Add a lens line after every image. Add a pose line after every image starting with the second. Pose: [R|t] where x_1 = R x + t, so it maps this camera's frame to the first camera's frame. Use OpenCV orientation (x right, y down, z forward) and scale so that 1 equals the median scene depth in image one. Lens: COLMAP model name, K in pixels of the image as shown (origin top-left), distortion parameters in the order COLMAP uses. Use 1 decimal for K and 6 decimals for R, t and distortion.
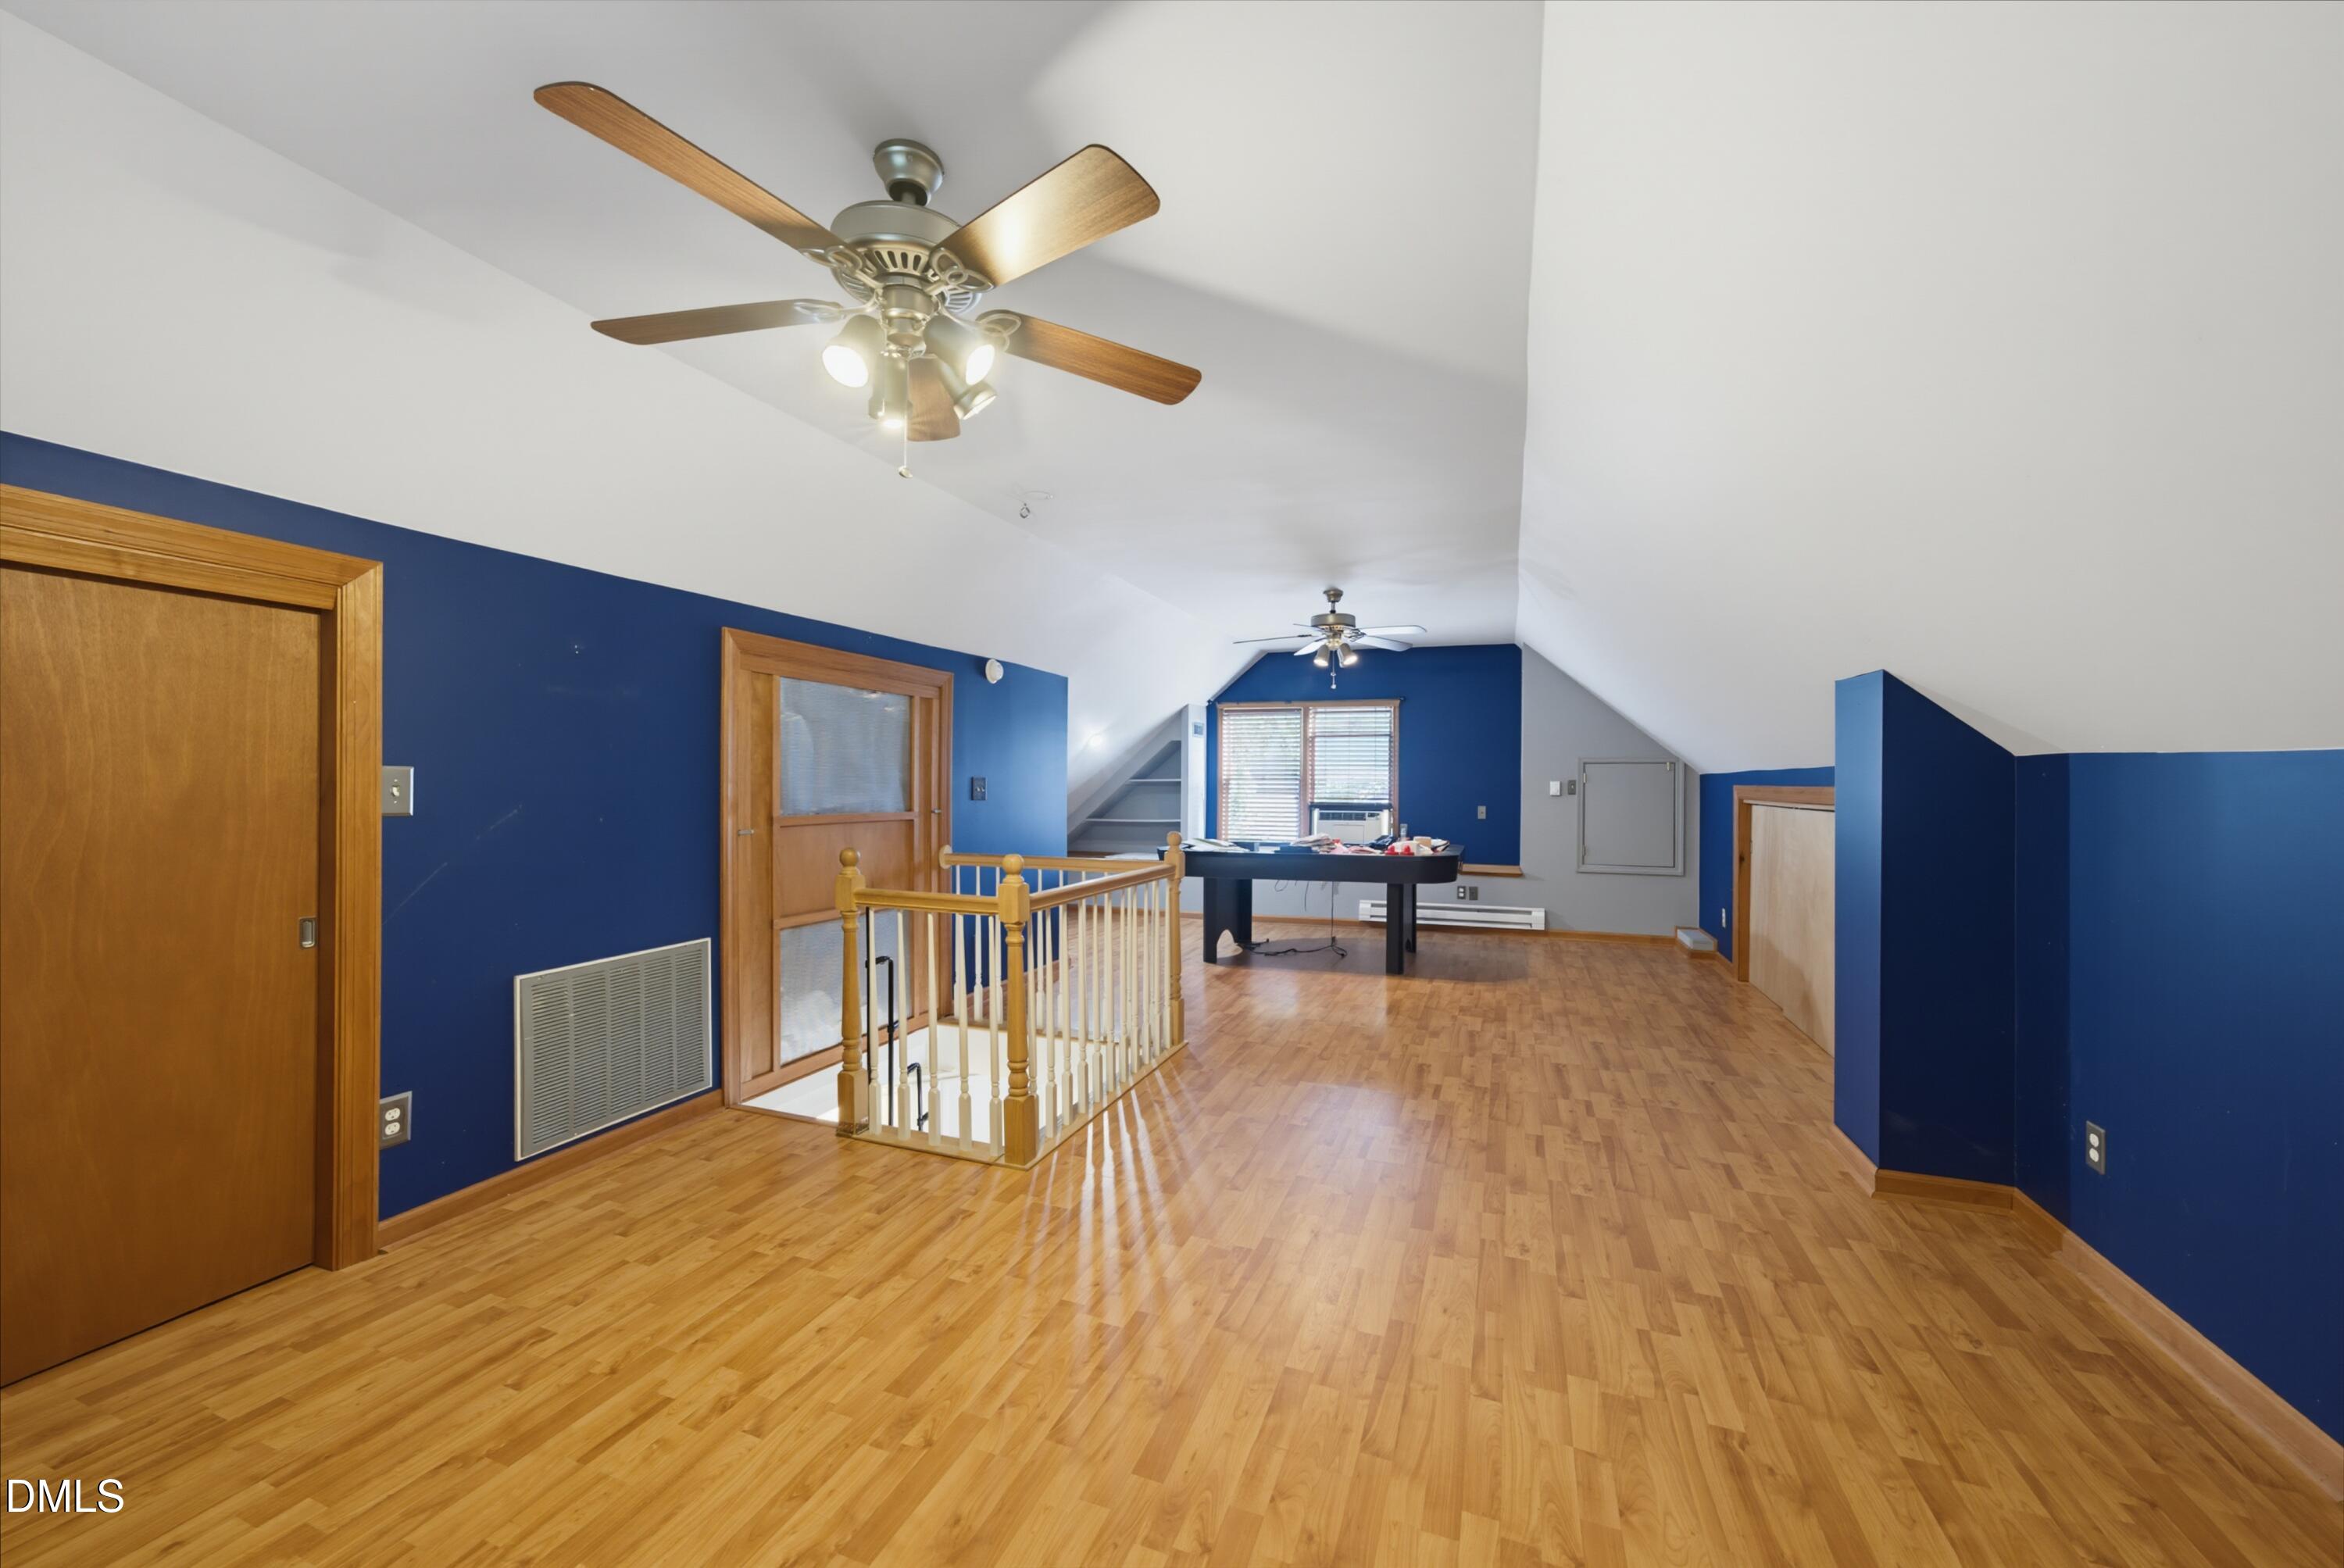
lens RADIAL K [[886.4, 0, 1194.7], [0, 886.4, 778.9], [0, 0, 1]] dist [-0.001376, 0.005331]
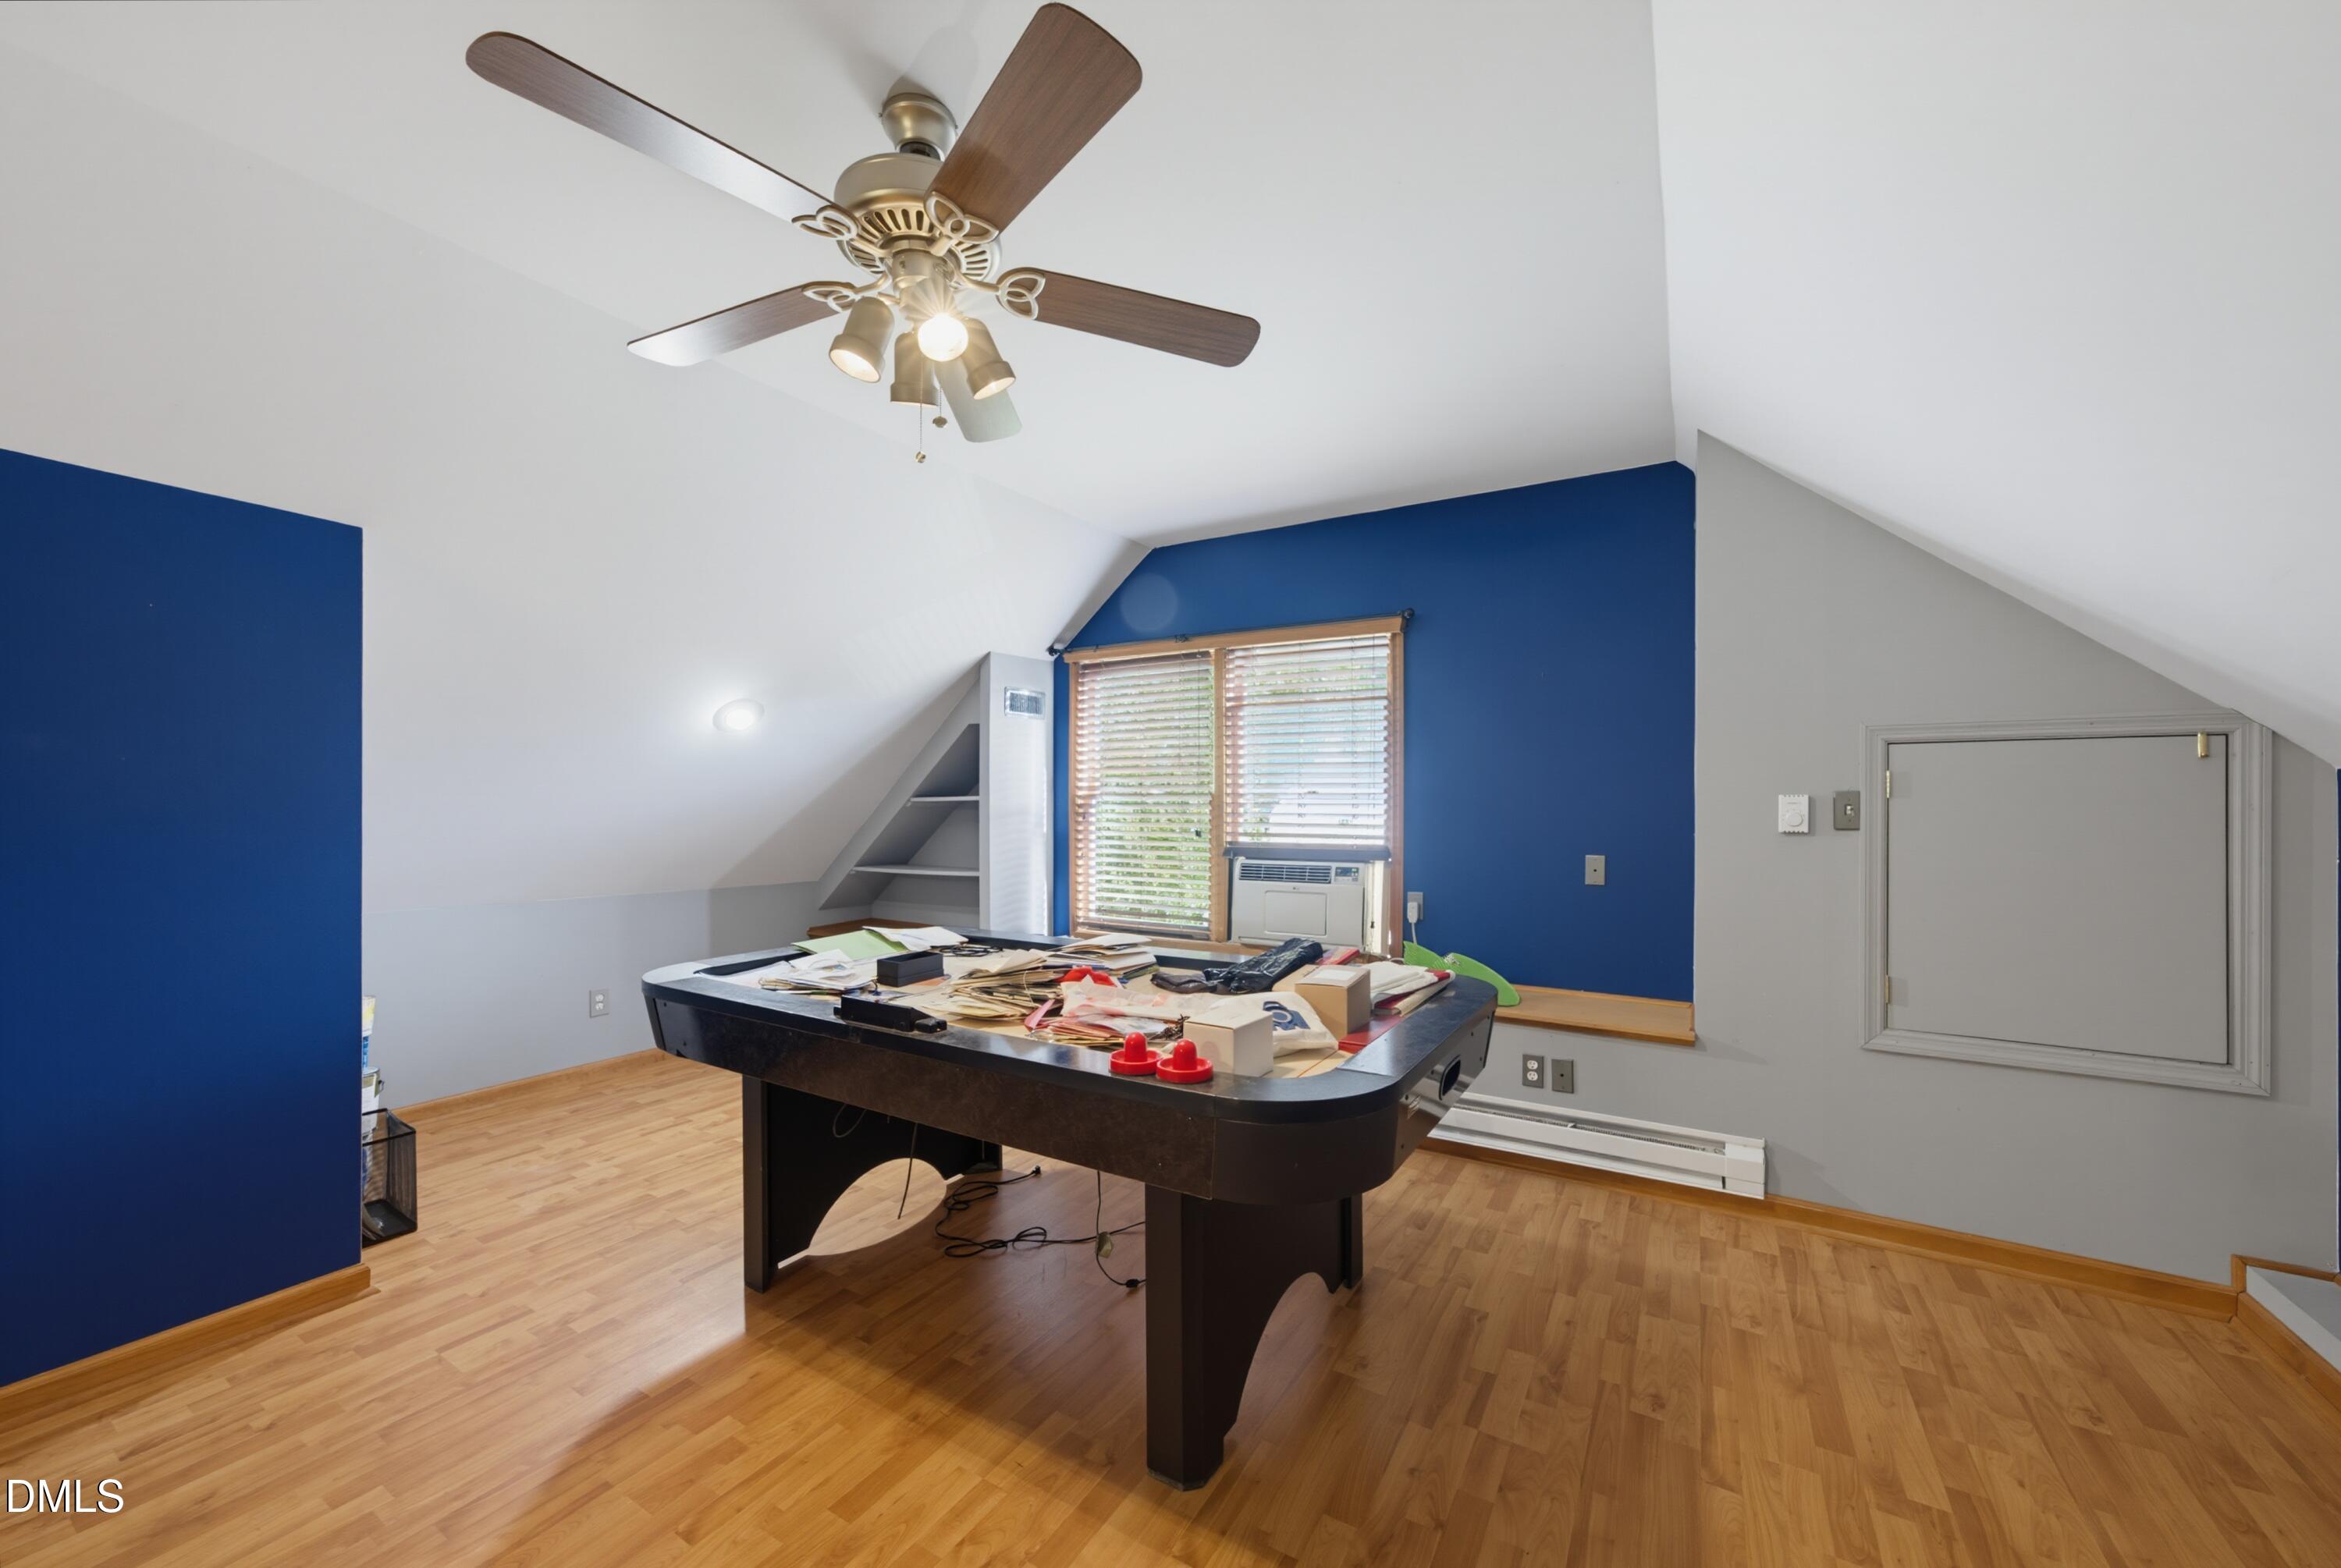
lens RADIAL K [[887.6, 0, 1129.5], [0, 887.6, 840.3], [0, 0, 1]] dist [-0.076675, 0.023474]
pose [[0.979502, -0.003688, -0.201400, 0.351470], [0.013328, 0.998828, 0.046532, 0.002929], [0.200992, -0.048262, 0.978403, 1.013899]]
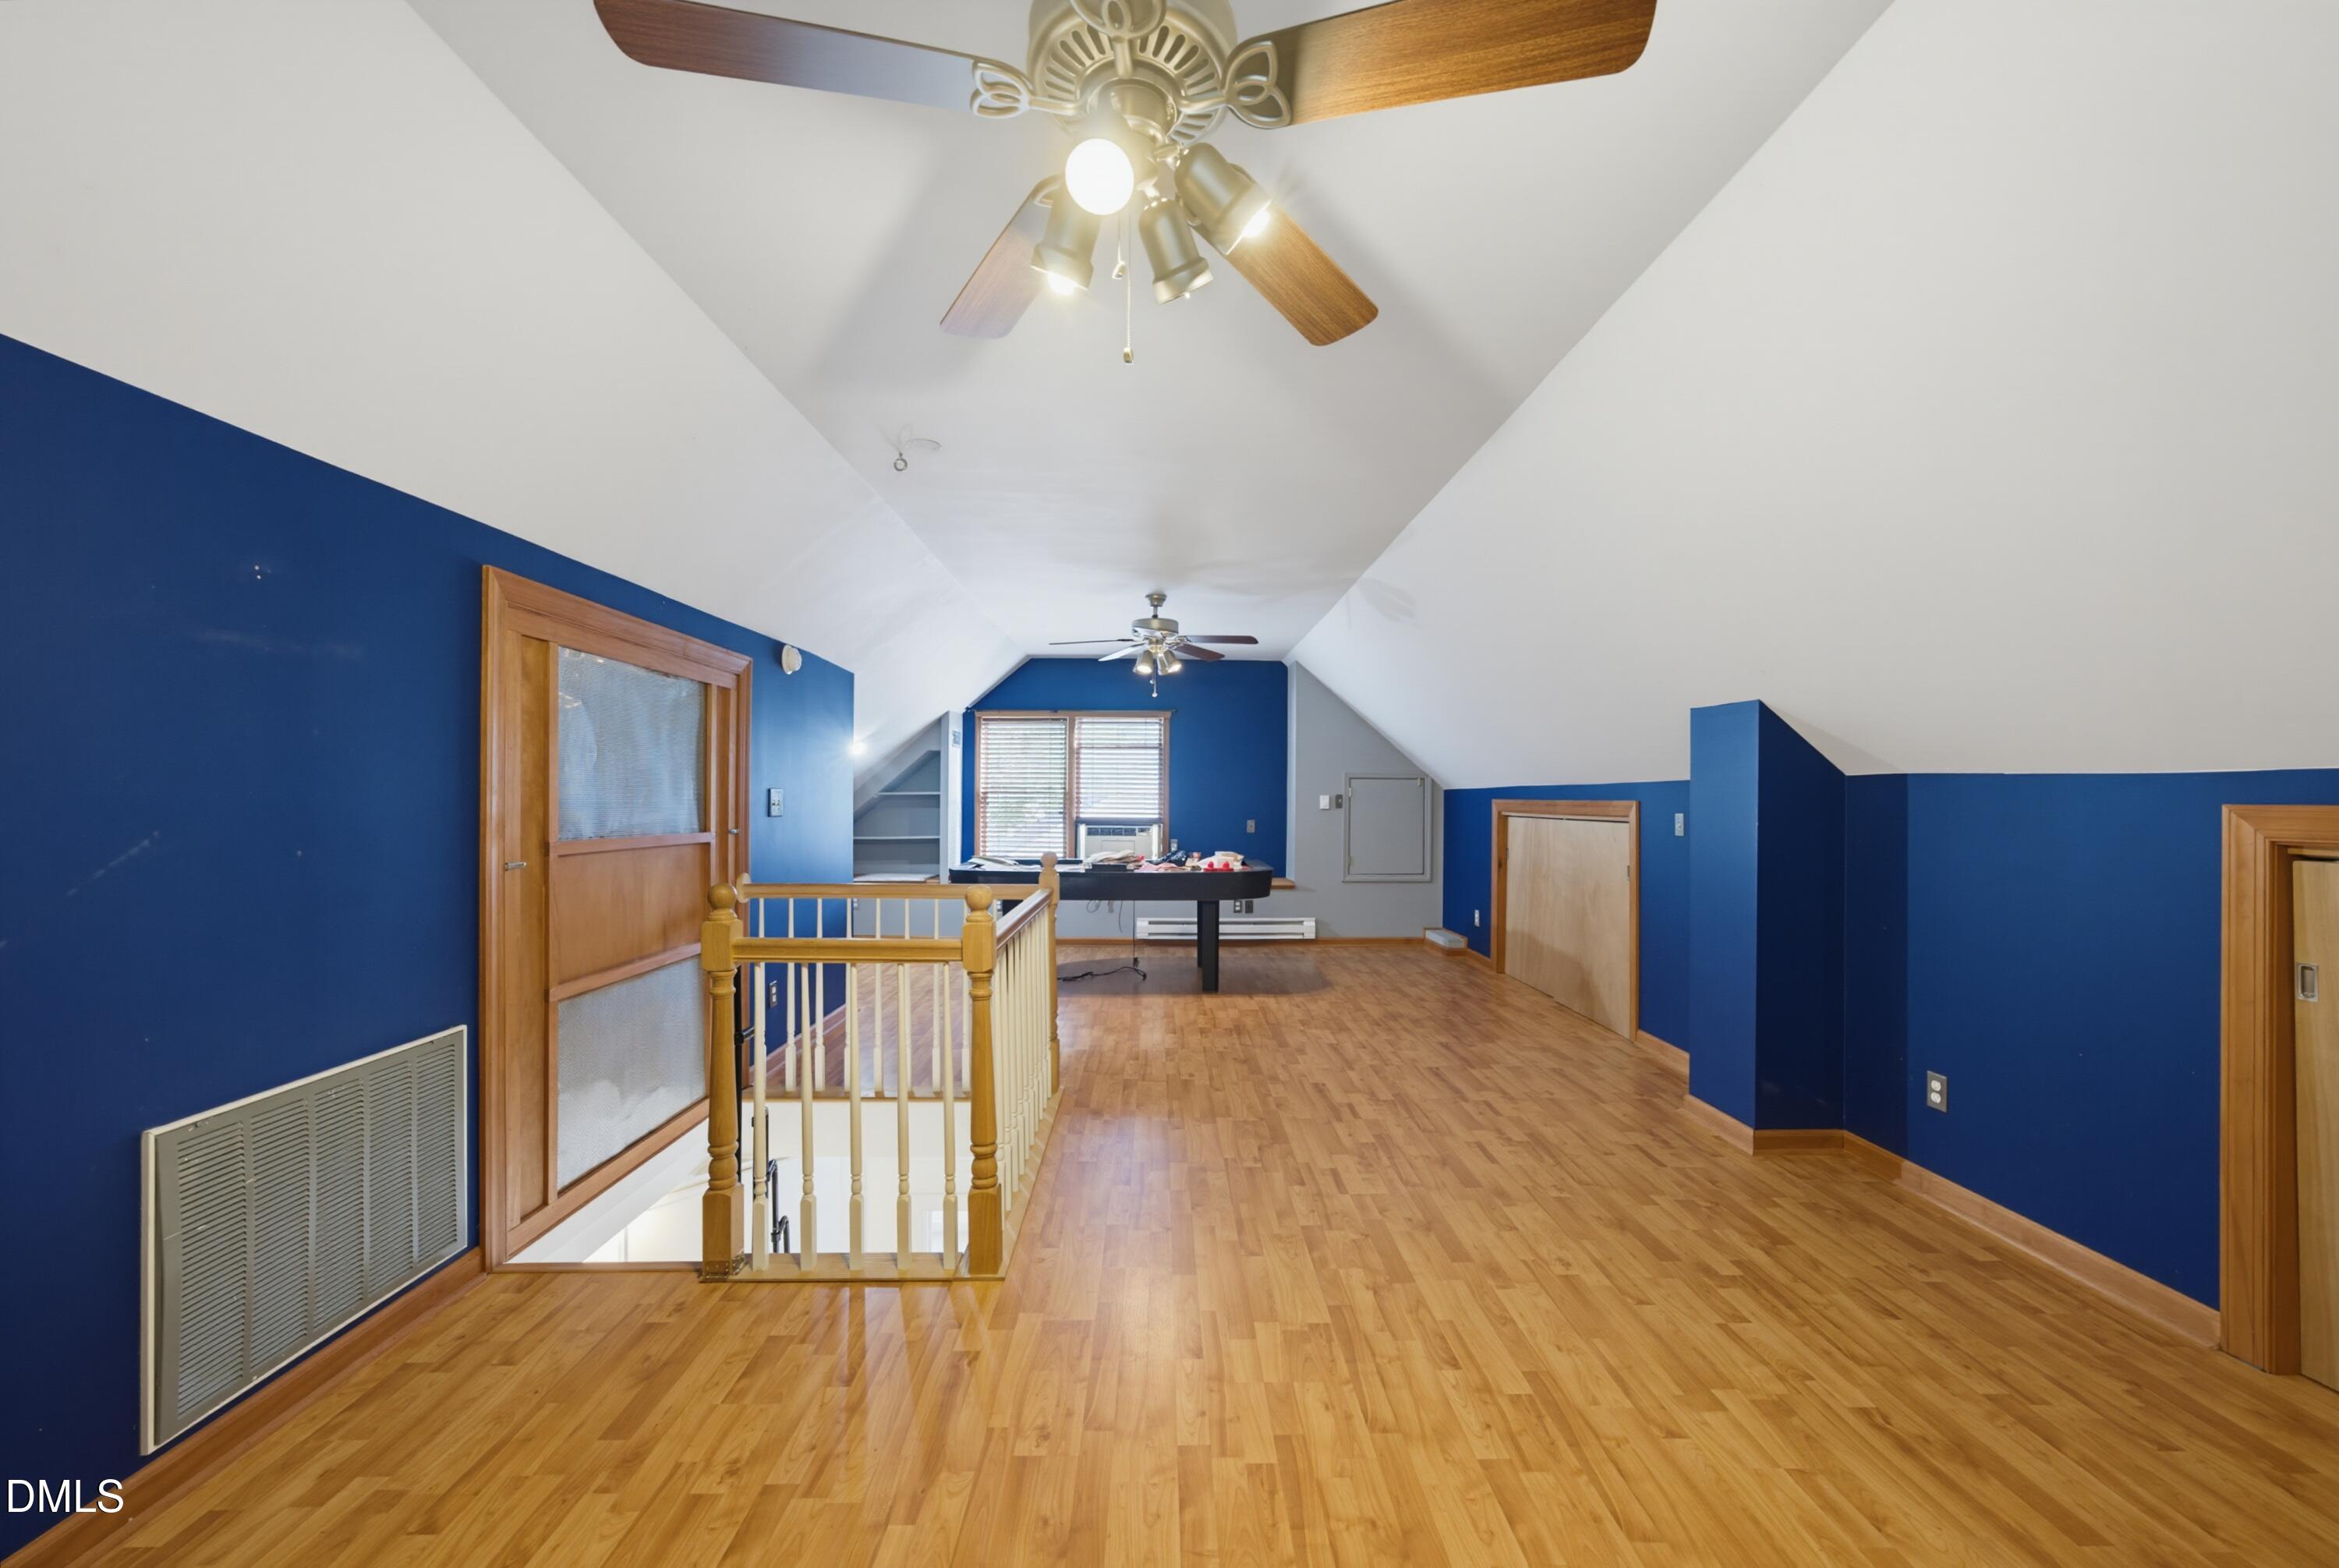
lens RADIAL K [[884.6, 0, 1192.2], [0, 884.6, 778.9], [0, 0, 1]] dist [-0.001376, 0.005331]
pose [[0.926409, 0.010804, 0.376363, -0.229587], [-0.004315, 0.999827, -0.018080, 0.002804], [-0.376494, 0.015126, 0.926296, 0.130820]]
